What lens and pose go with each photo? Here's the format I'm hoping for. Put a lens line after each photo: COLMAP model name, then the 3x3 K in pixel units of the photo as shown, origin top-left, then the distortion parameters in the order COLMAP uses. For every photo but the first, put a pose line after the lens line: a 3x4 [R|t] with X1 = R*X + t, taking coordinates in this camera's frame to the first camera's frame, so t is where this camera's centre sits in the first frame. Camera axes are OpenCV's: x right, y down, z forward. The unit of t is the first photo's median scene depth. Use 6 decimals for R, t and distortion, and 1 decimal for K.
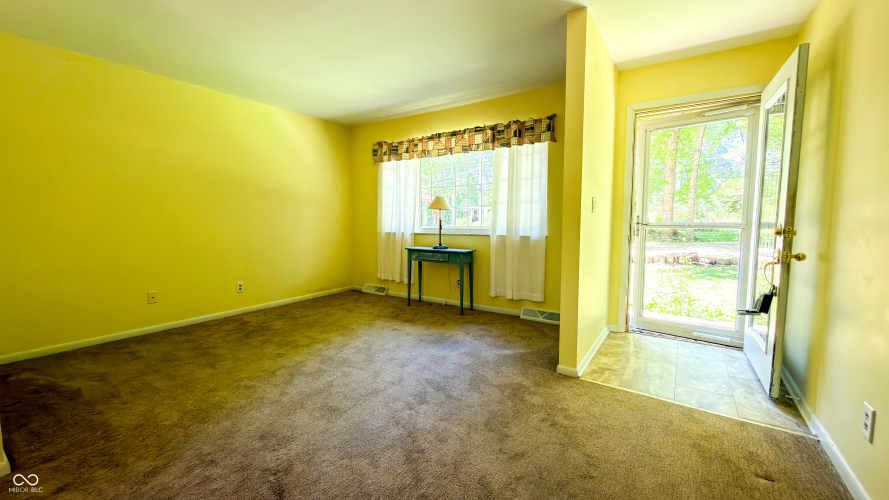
lens RADIAL K [[358.9, 0, 444.4], [0, 358.9, 249.4], [0, 0, 1]] dist [-0.002577, -0.000179]
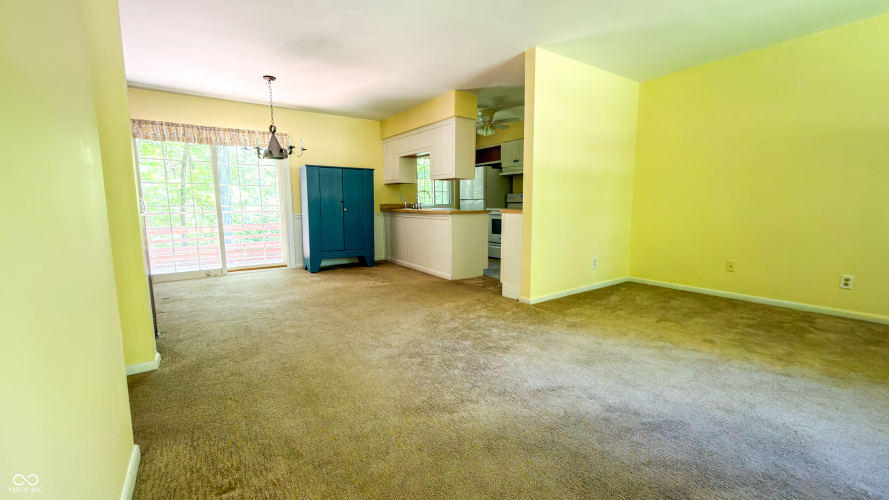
lens RADIAL K [[358.9, 0, 446.0], [0, 358.9, 246.7], [0, 0, 1]] dist [-0.002577, -0.000179]
pose [[-0.352683, 0.119953, -0.928023, 0.593050], [-0.060791, 0.986717, 0.150642, -0.042521], [0.933766, 0.109544, -0.340706, 0.636307]]
